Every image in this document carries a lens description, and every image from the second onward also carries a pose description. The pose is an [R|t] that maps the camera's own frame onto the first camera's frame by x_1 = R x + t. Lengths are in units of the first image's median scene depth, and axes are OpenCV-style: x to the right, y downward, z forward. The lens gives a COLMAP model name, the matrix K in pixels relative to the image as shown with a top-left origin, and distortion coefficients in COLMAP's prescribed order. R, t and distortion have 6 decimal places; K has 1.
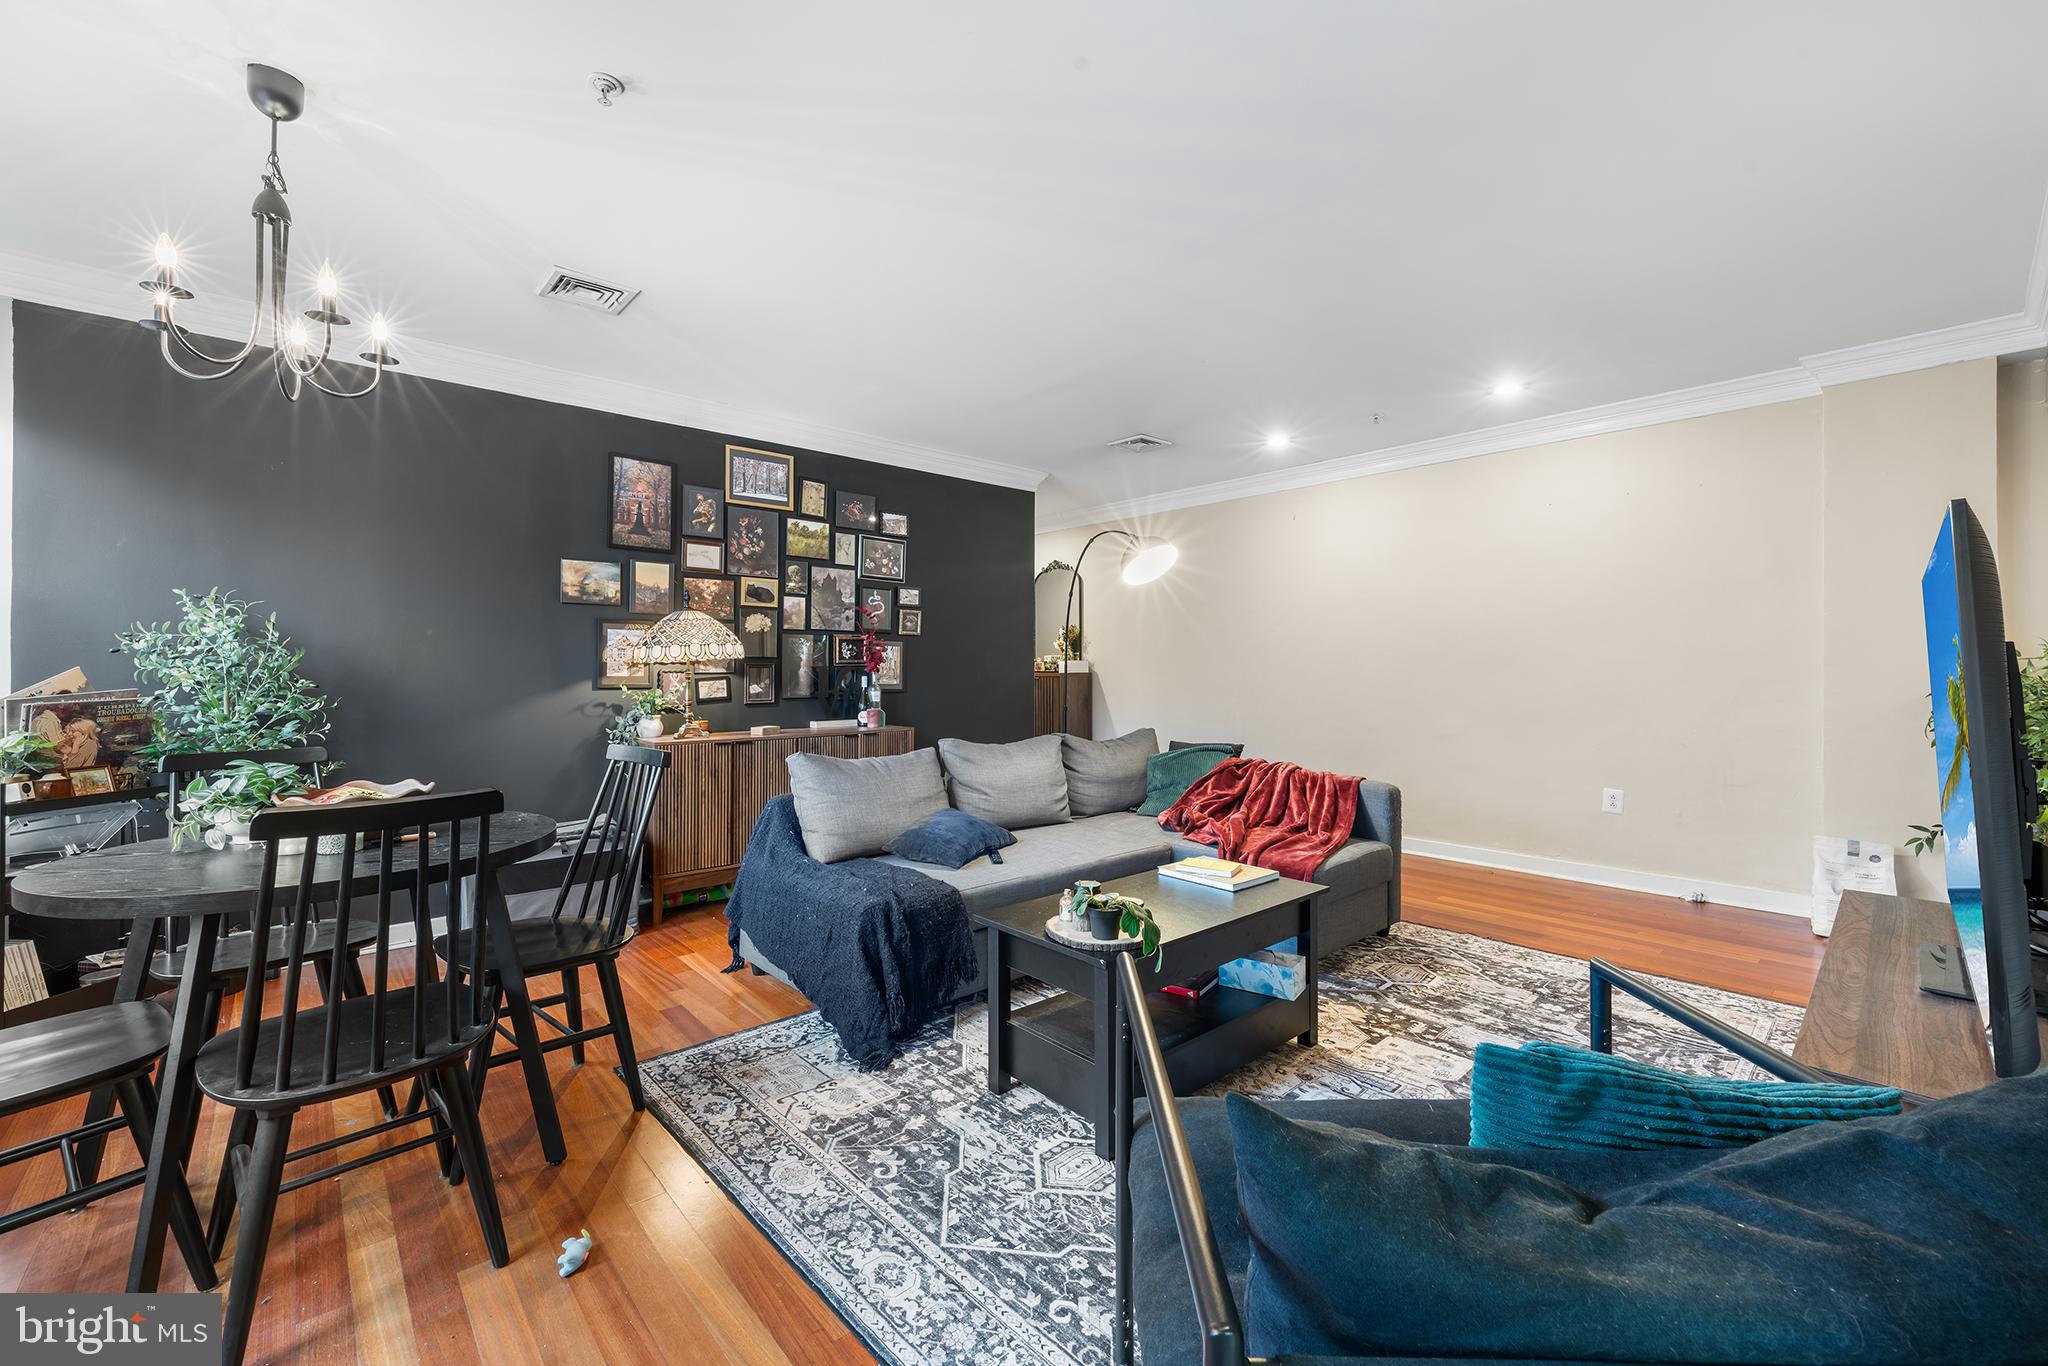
lens RADIAL K [[834.1, 0, 1020.0], [0, 834.1, 666.0], [0, 0, 1]] dist [0.001699, -0.000229]
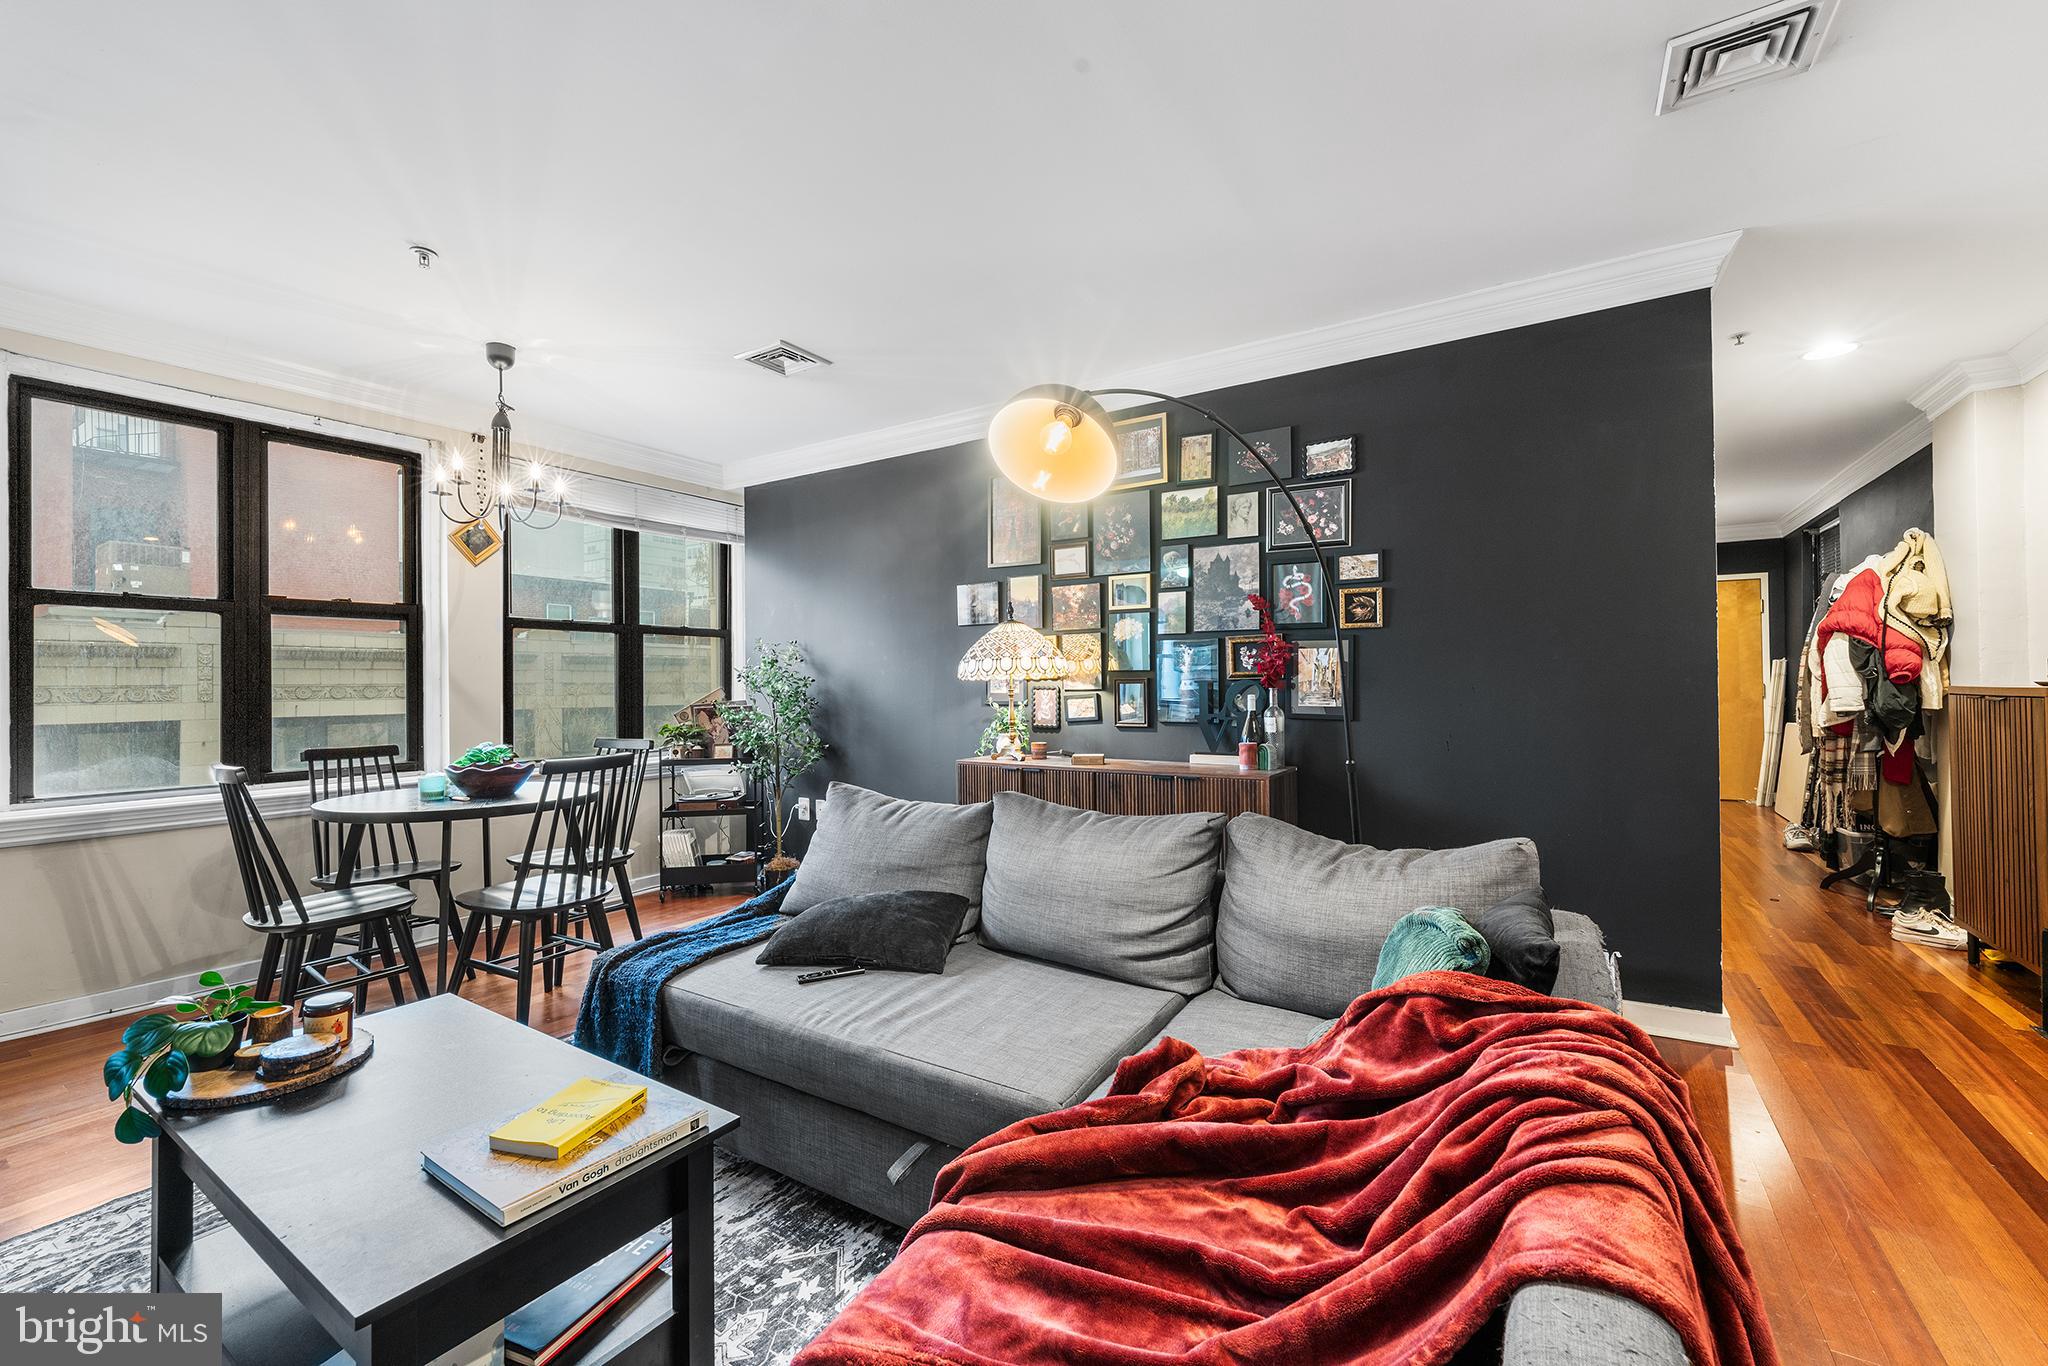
lens RADIAL K [[829.3, 0, 1020.5], [0, 829.3, 678.7], [0, 0, 1]] dist [-0.001938, -0.000387]
pose [[0.273136, -0.010827, -0.961914, 0.494761], [0.012158, 0.999896, -0.007802, 0.002638], [0.961899, -0.009564, 0.273239, 0.744725]]
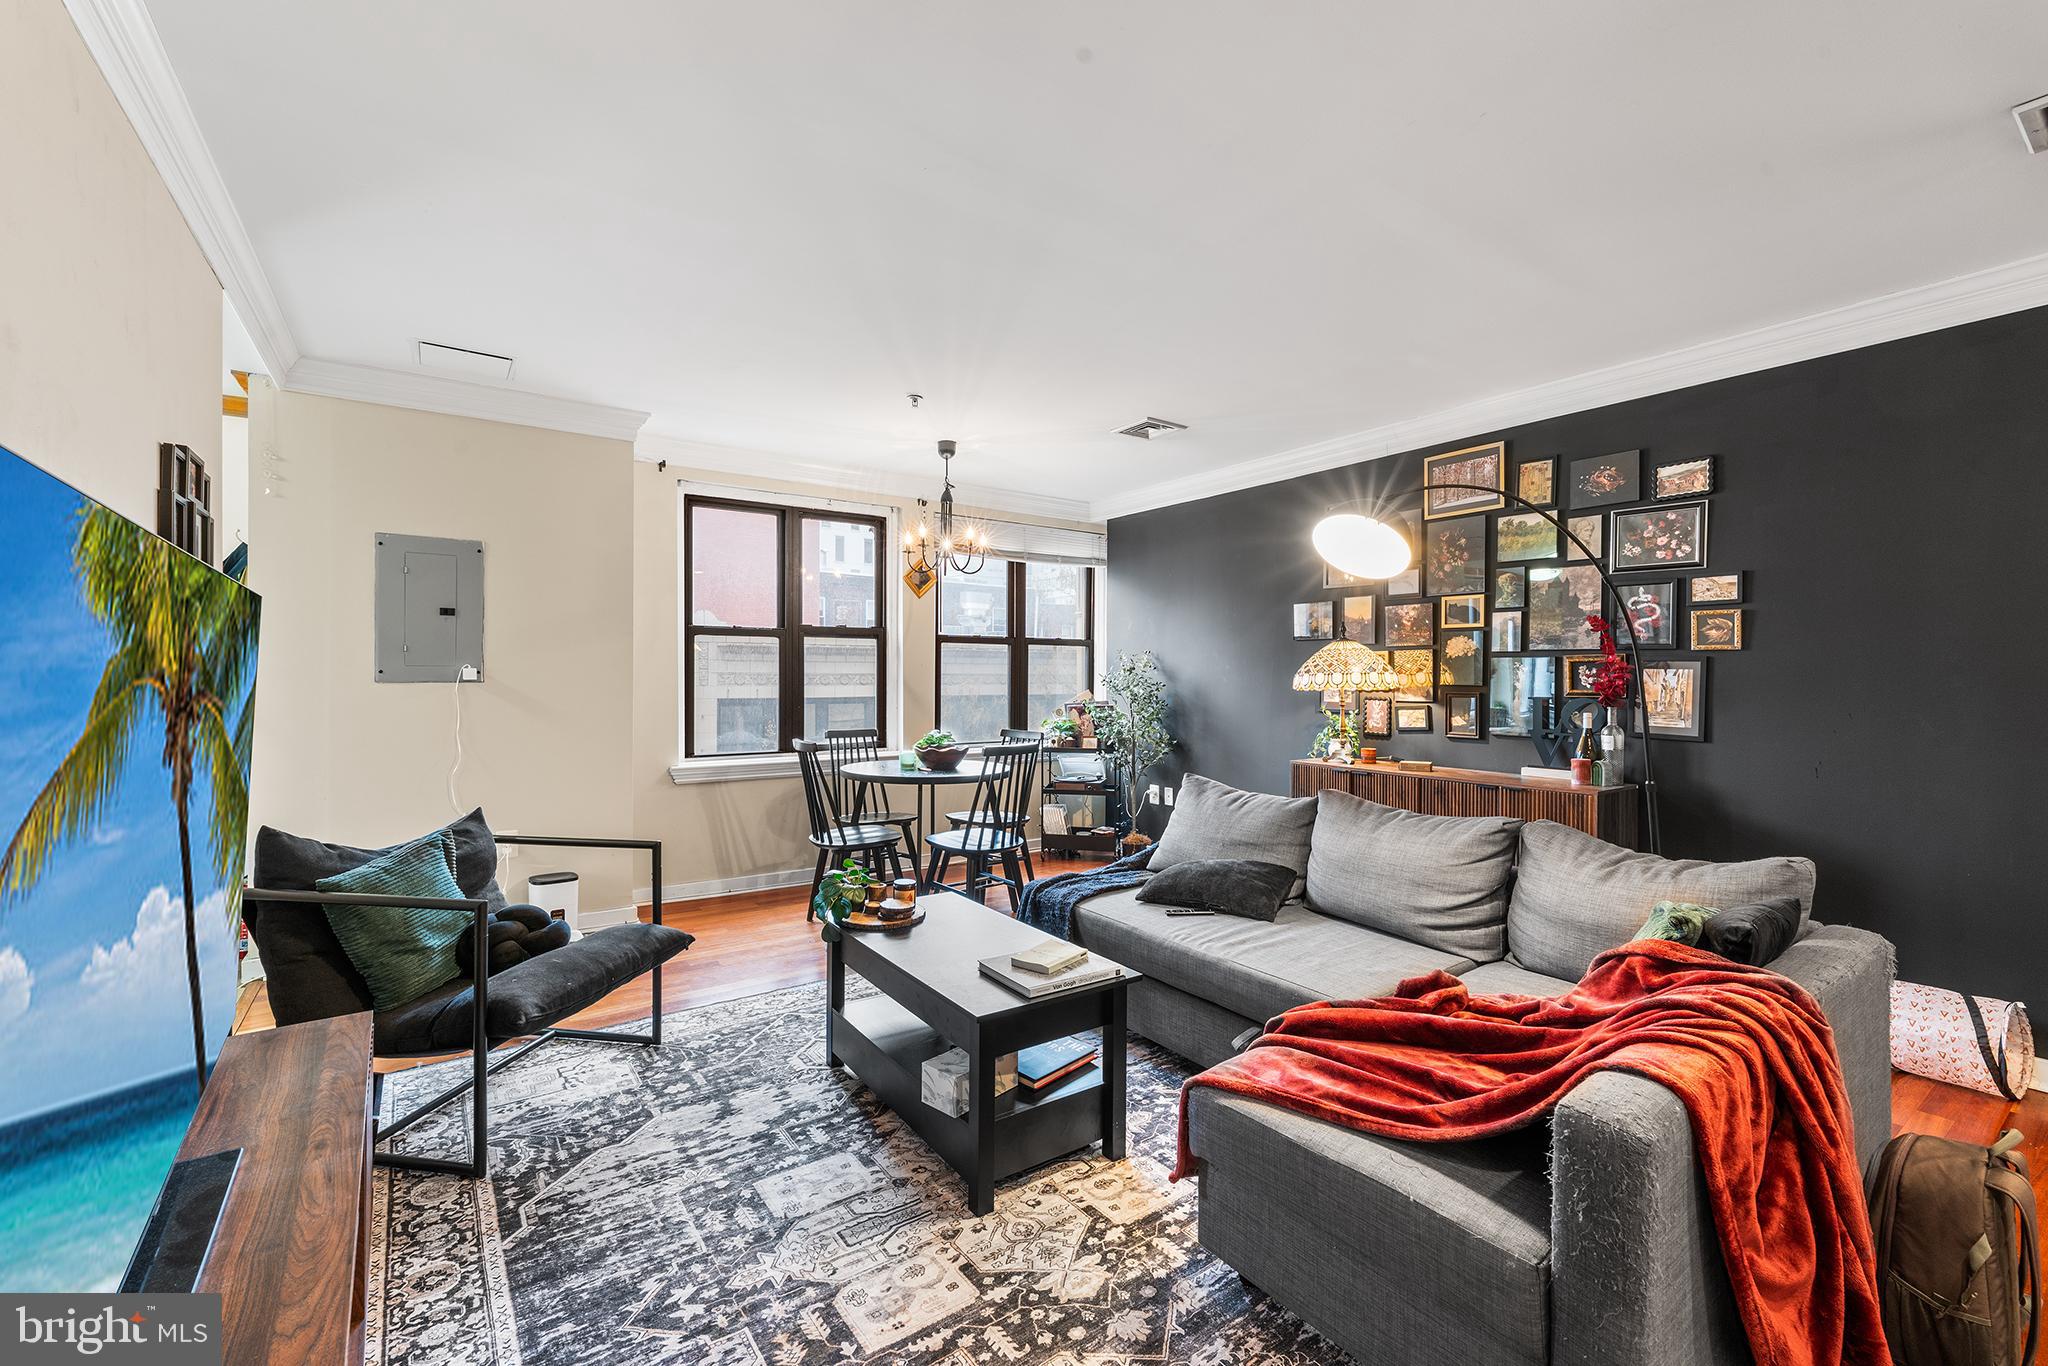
lens RADIAL K [[845.0, 0, 1017.5], [0, 845.0, 680.1], [0, 0, 1]] dist [-0.002315, -0.000537]
pose [[-0.120075, 0.003383, -0.992759, 0.696611], [-0.002377, 0.999990, 0.003695, -0.020318], [0.992762, 0.002804, -0.120065, 0.711048]]
